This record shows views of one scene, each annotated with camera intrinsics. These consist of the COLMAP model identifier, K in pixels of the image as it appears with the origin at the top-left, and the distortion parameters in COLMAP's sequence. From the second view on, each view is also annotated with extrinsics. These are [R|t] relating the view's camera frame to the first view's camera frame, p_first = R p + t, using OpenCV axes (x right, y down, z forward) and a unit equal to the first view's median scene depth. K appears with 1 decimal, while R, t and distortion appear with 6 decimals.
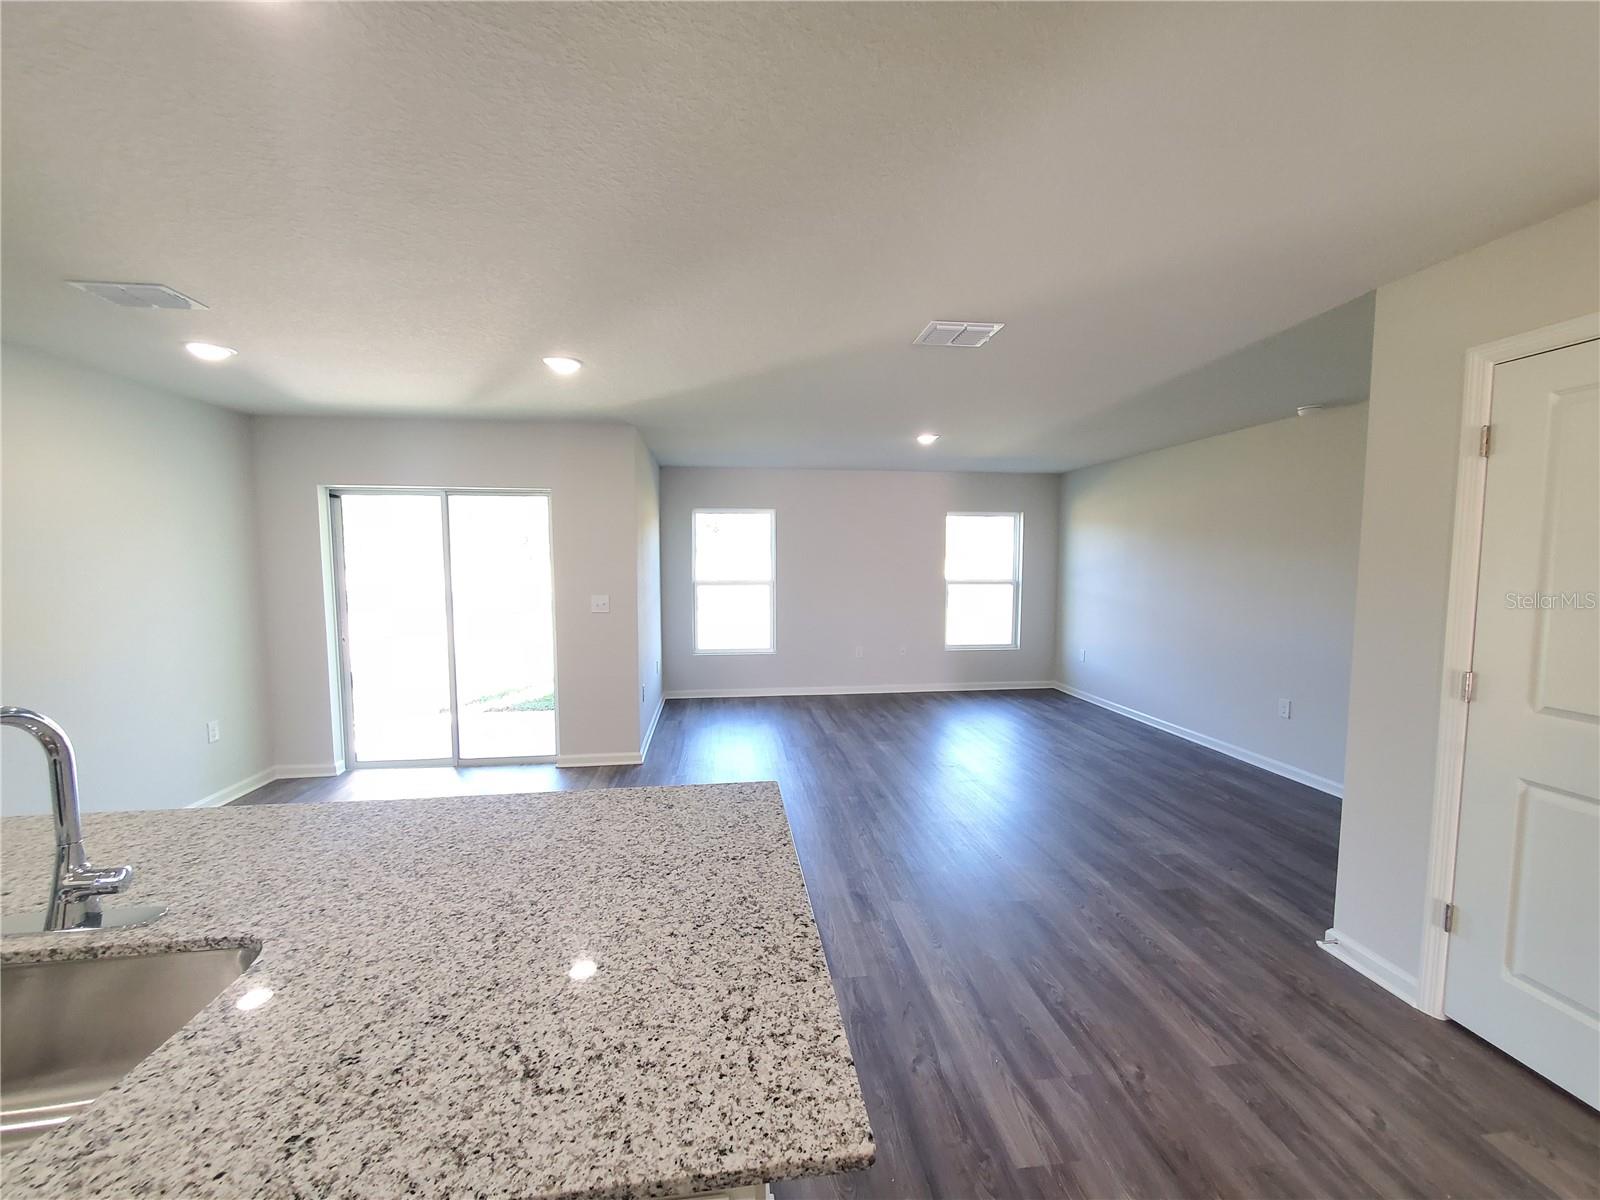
lens RADIAL K [[636.9, 0, 798.3], [0, 636.9, 604.4], [0, 0, 1]] dist [0.000794, 0.000262]
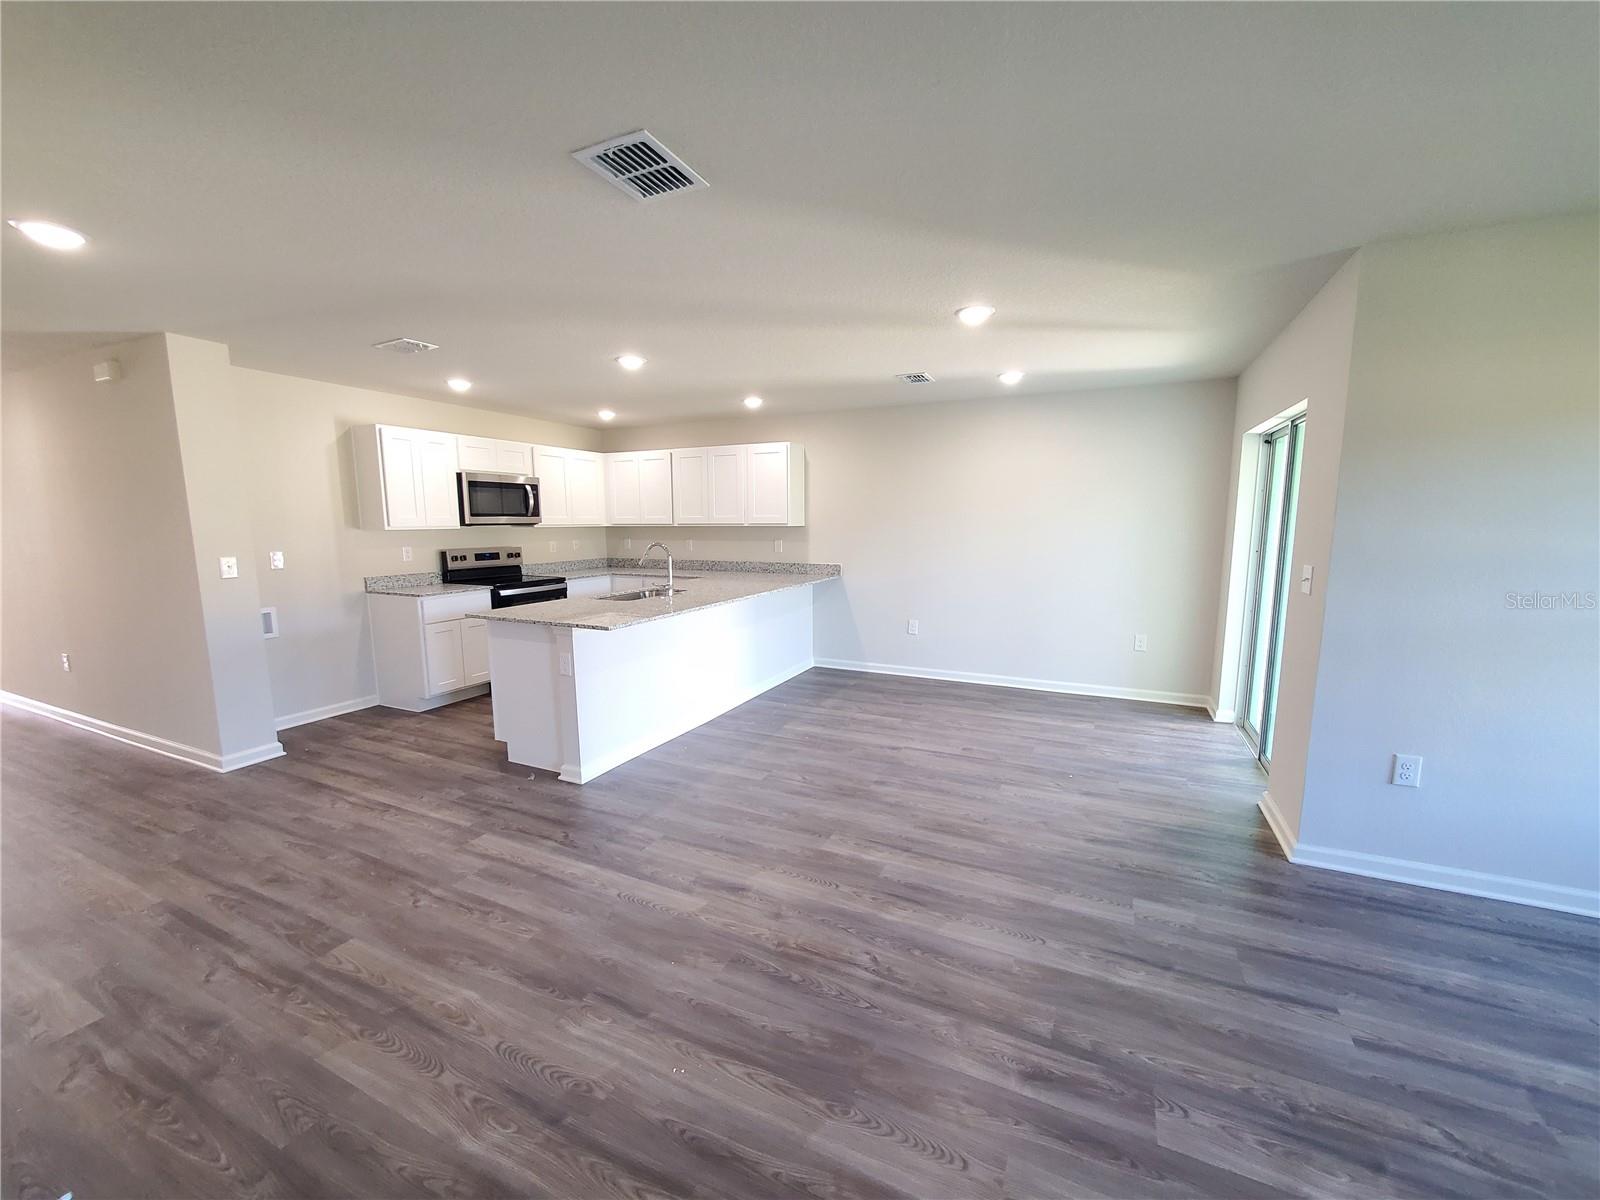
lens RADIAL K [[636.9, 0, 796.7], [0, 636.9, 602.1], [0, 0, 1]] dist [0.000794, 0.000262]
pose [[-0.539739, 0.110419, -0.834560, 1.139921], [-0.054896, 0.984634, 0.165778, -0.127748], [0.840041, 0.135291, -0.525383, 2.264382]]
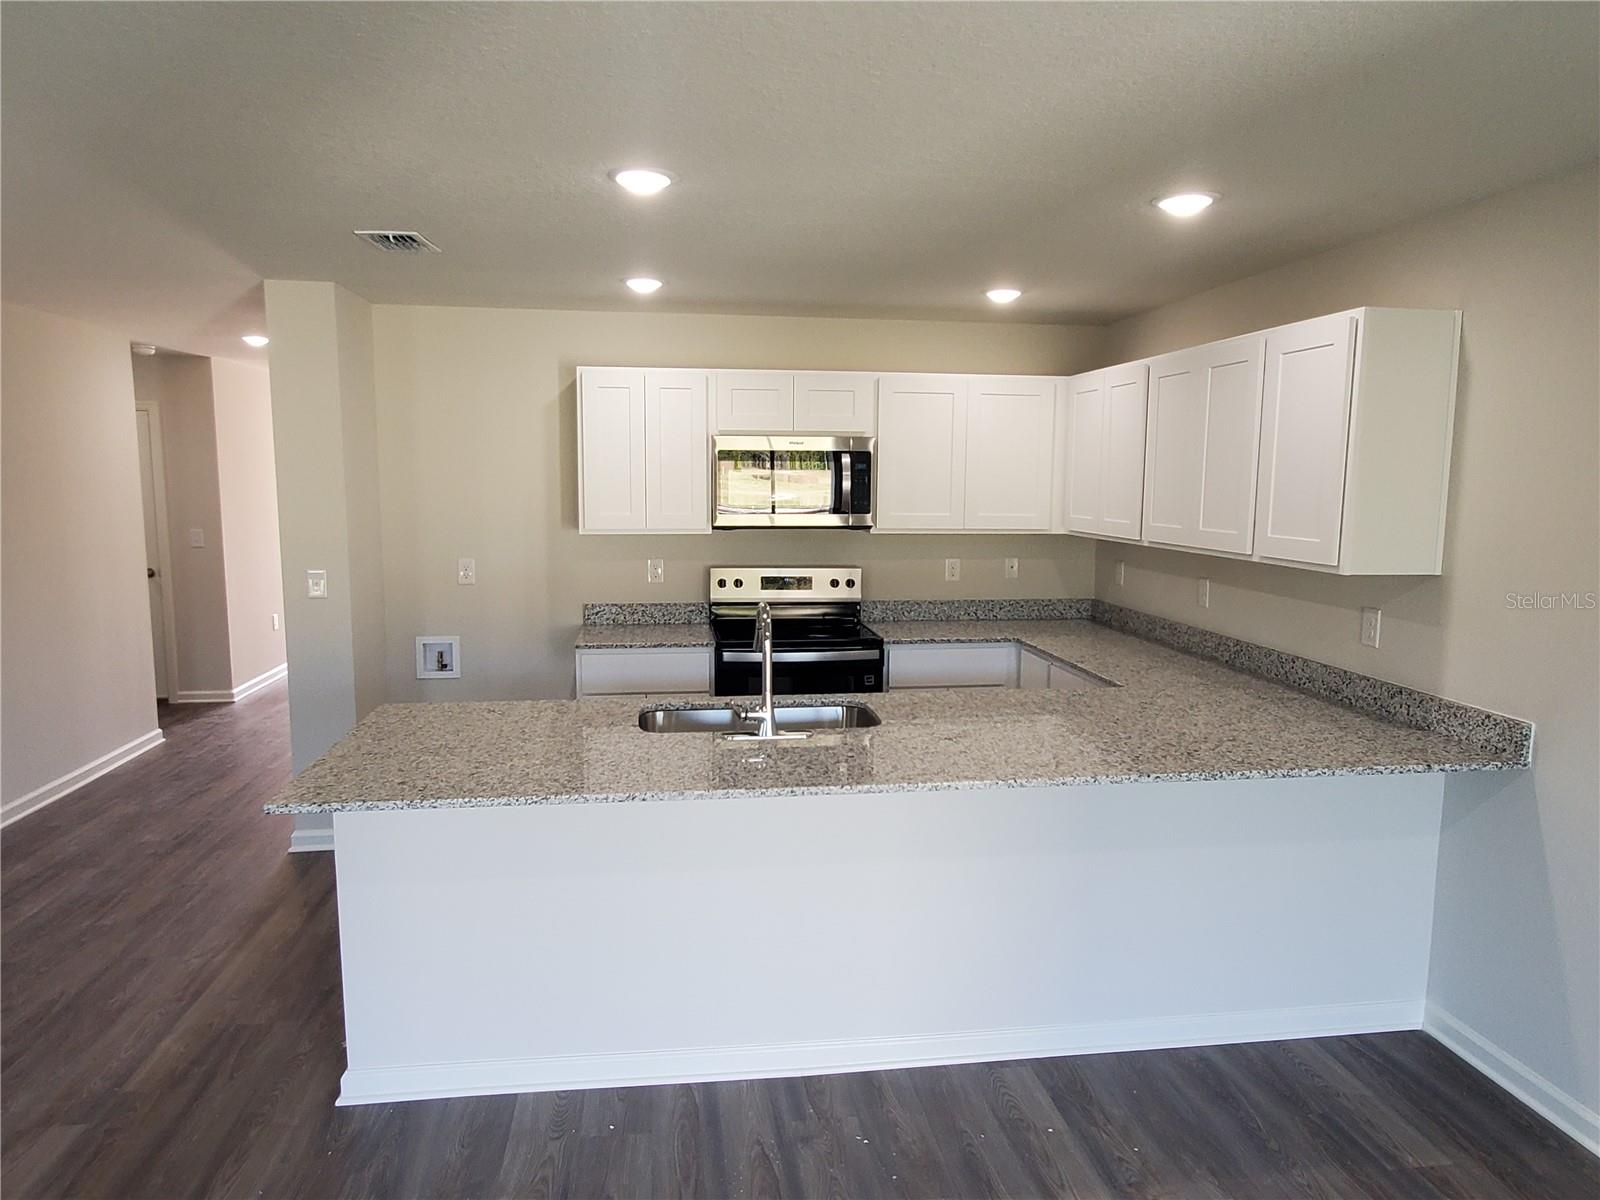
lens RADIAL K [[1067.1, 0, 800.0], [0, 1067.1, 610.0], [0, 0, 1]] dist [-0.009245, -0.002977]
pose [[-0.999894, -0.005825, -0.013326, -0.669579], [-0.008328, 0.980513, 0.196278, -0.241019], [0.011923, 0.196368, -0.980458, 2.161392]]
